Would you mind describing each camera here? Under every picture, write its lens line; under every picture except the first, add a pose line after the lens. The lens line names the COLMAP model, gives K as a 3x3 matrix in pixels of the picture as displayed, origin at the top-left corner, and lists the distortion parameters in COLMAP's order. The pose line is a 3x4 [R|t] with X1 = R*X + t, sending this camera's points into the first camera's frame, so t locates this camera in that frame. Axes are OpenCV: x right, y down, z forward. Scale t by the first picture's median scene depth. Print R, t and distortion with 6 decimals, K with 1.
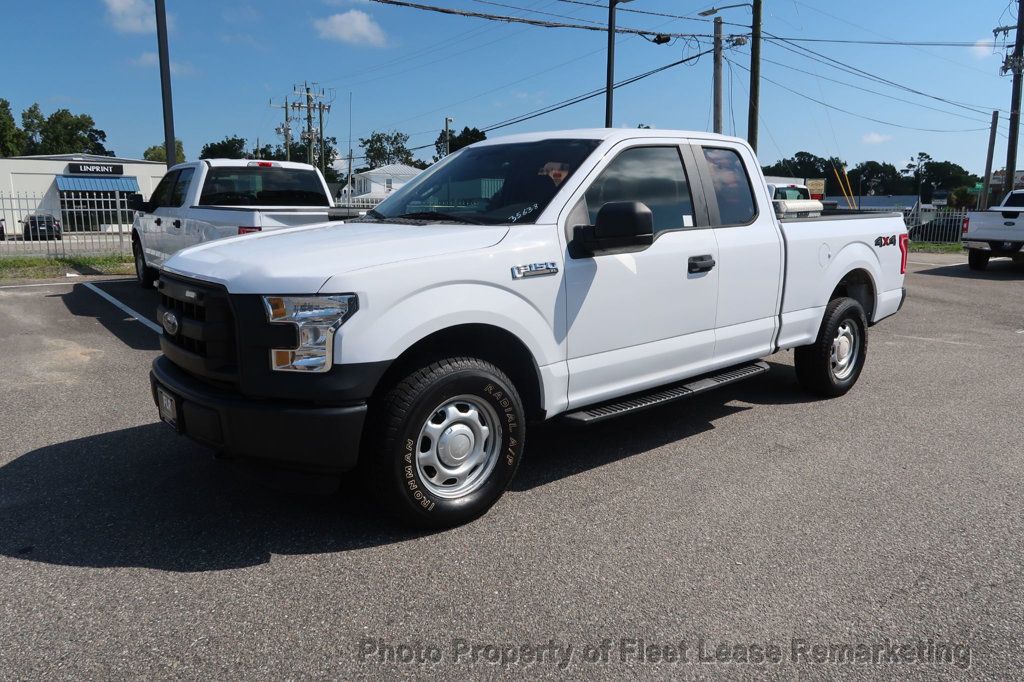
lens RADIAL K [[704.3, 0, 506.4], [0, 704.3, 345.3], [0, 0, 1]] dist [-0.026237, 0.007143]
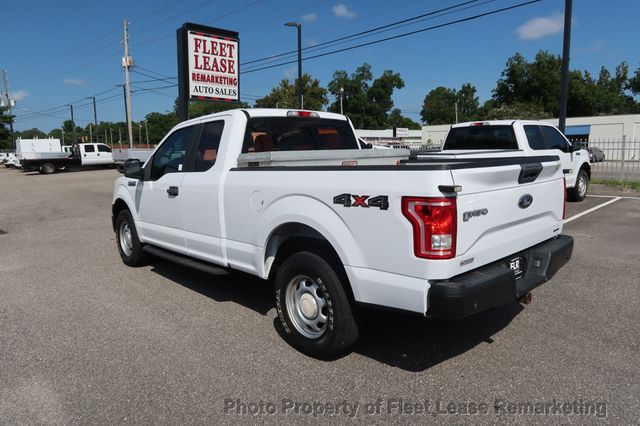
lens RADIAL K [[440.2, 0, 319.6], [0, 440.2, 217.2], [0, 0, 1]] dist [-0.026237, 0.007143]
pose [[0.060183, 0.146229, -0.987418, 1.139394], [-0.169107, 0.976406, 0.134292, -0.211933], [0.983758, 0.158898, 0.083492, 1.026863]]
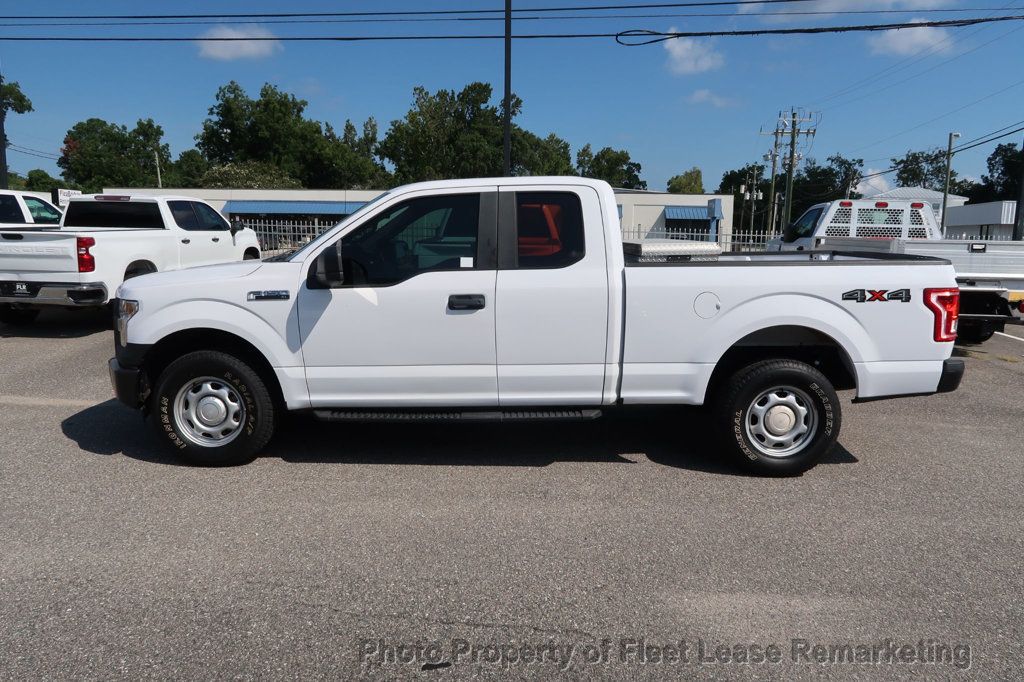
lens RADIAL K [[704.3, 0, 511.3], [0, 704.3, 336.2], [0, 0, 1]] dist [-0.026237, 0.007143]
pose [[0.762410, 0.101356, -0.639107, 0.821812], [-0.130781, 0.991411, 0.001216, -0.058611], [0.633741, 0.082656, 0.769117, 0.166262]]
